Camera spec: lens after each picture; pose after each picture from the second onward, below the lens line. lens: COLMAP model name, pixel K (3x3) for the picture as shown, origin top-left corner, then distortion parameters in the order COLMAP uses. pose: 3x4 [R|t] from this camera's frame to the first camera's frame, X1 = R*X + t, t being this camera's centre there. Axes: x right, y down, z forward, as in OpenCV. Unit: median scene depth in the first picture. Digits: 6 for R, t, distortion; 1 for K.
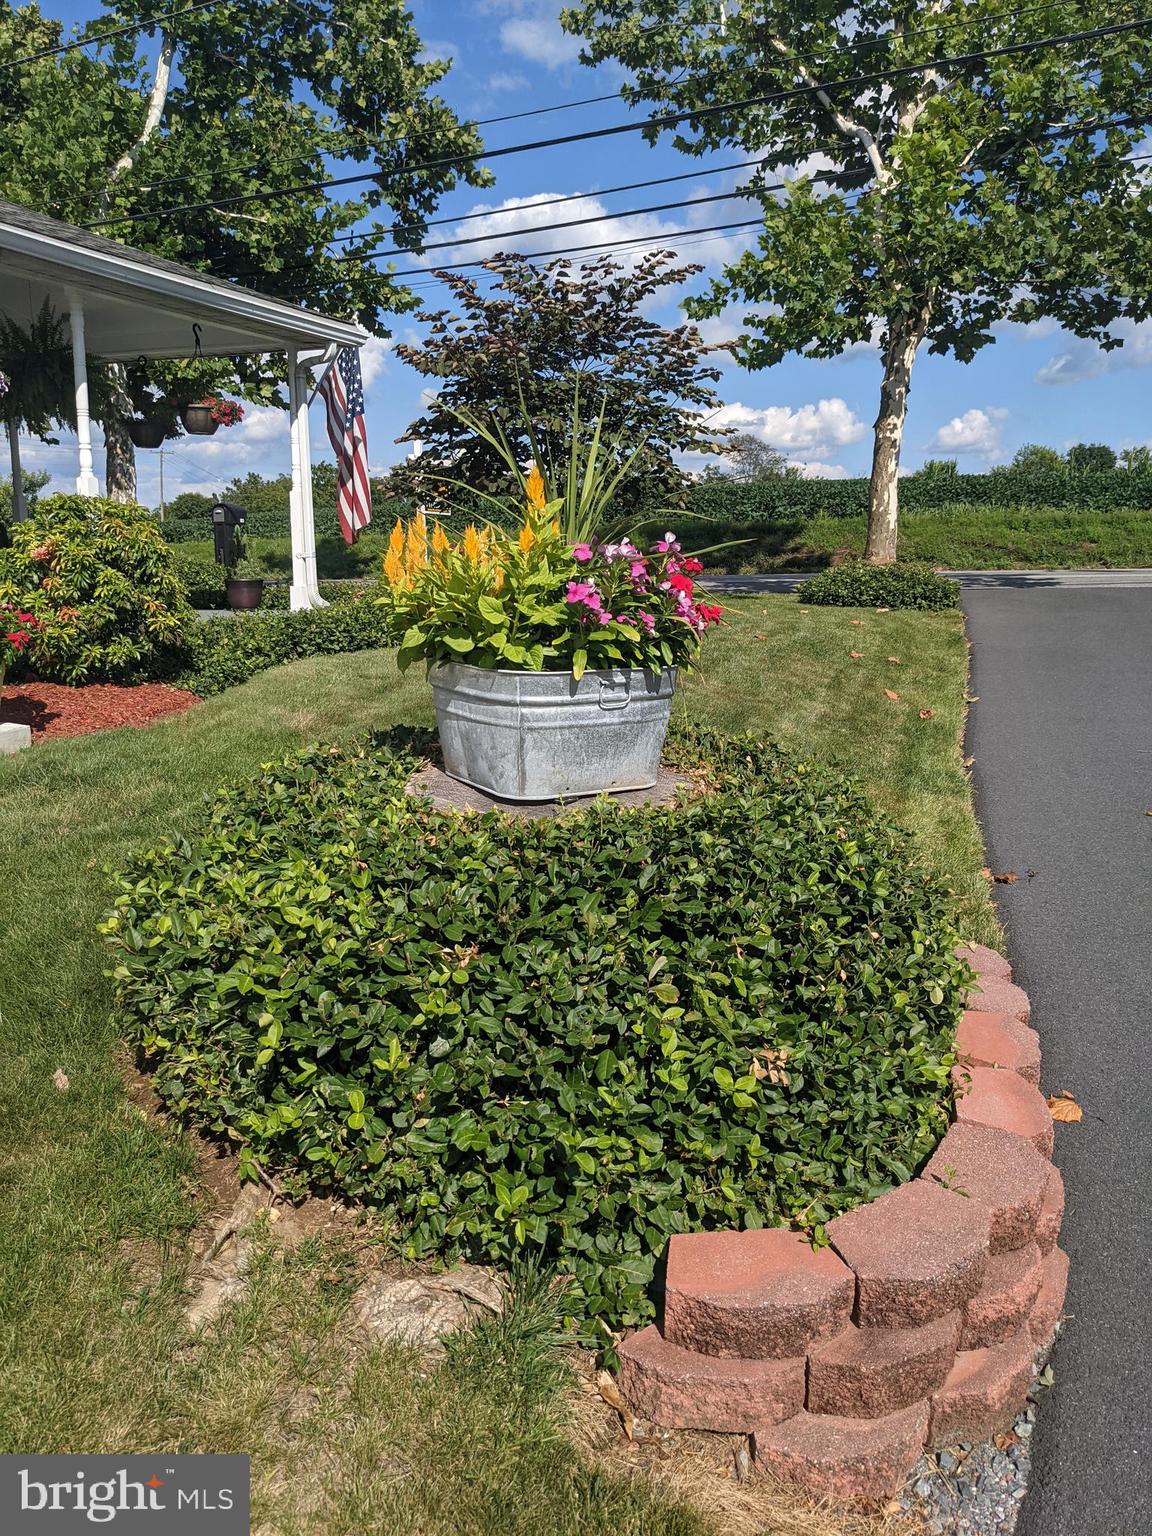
lens RADIAL K [[1224.7, 0, 565.0], [0, 1224.7, 782.2], [0, 0, 1]] dist [0.033654, -0.065101]
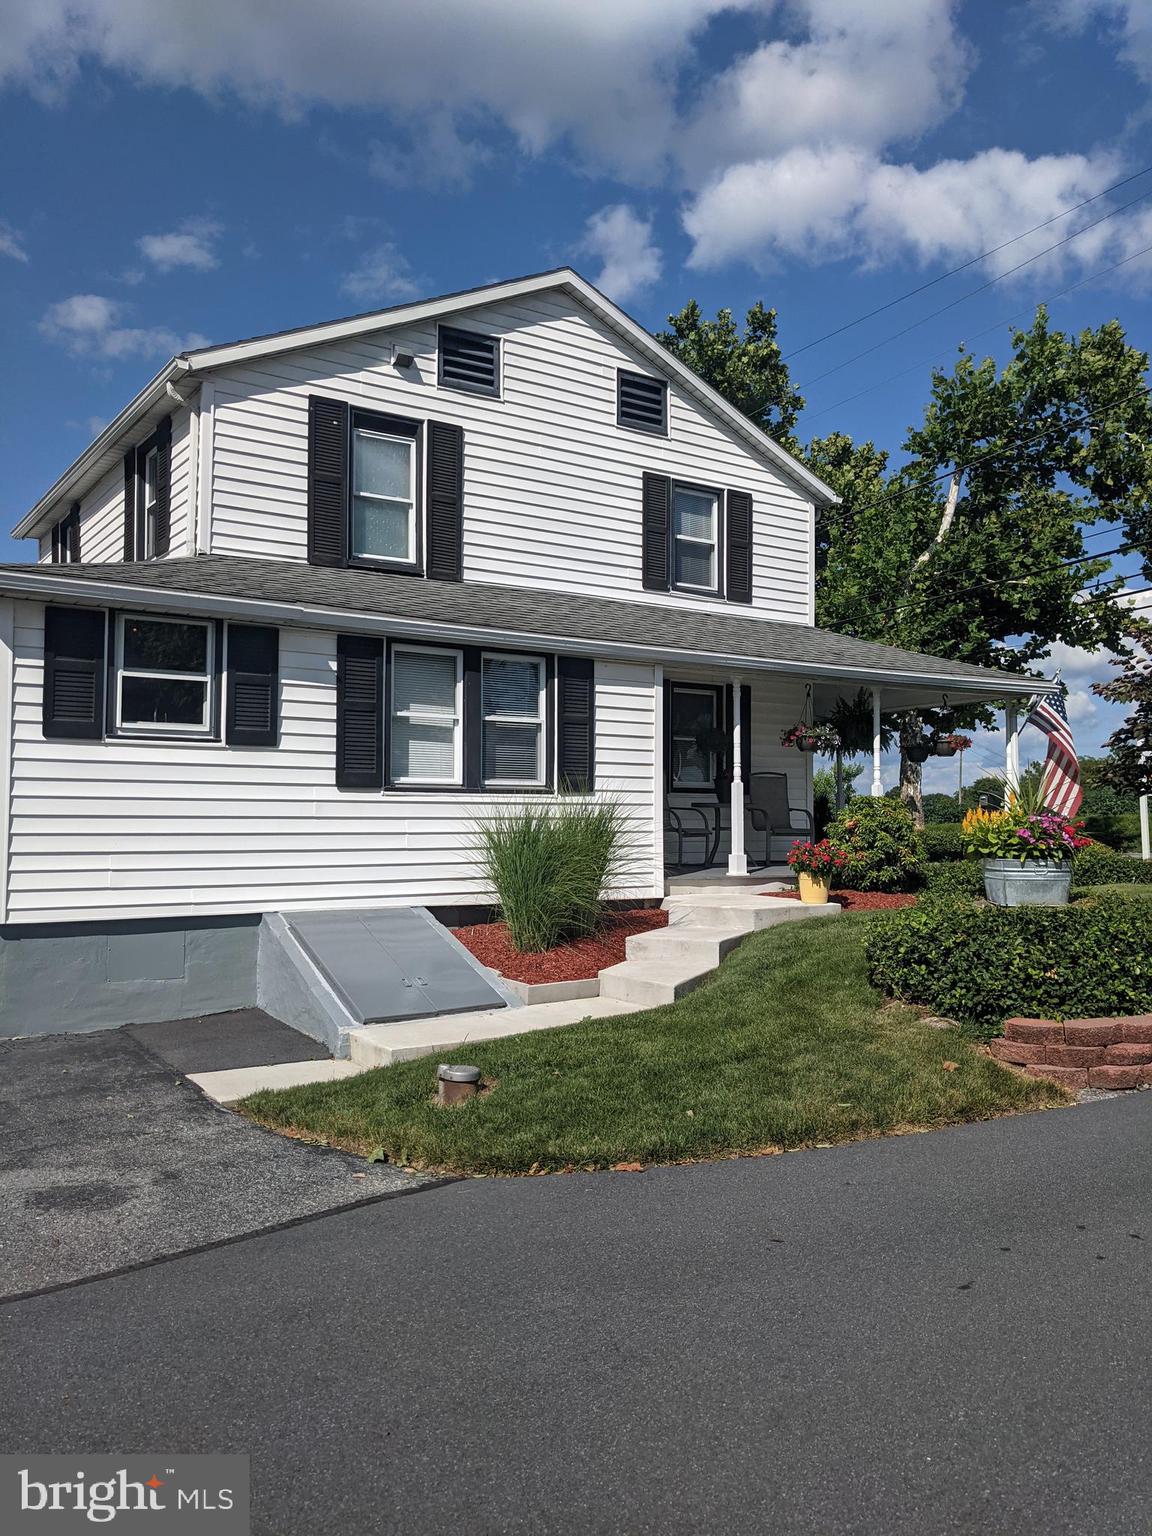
lens RADIAL K [[1224.7, 0, 566.8], [0, 1224.7, 769.9], [0, 0, 1]] dist [0.033654, -0.065101]
pose [[0.810300, -0.035293, -0.584951, 0.129889], [-0.102527, 0.974251, -0.200806, 0.061125], [0.576977, 0.222686, 0.785817, -0.299718]]
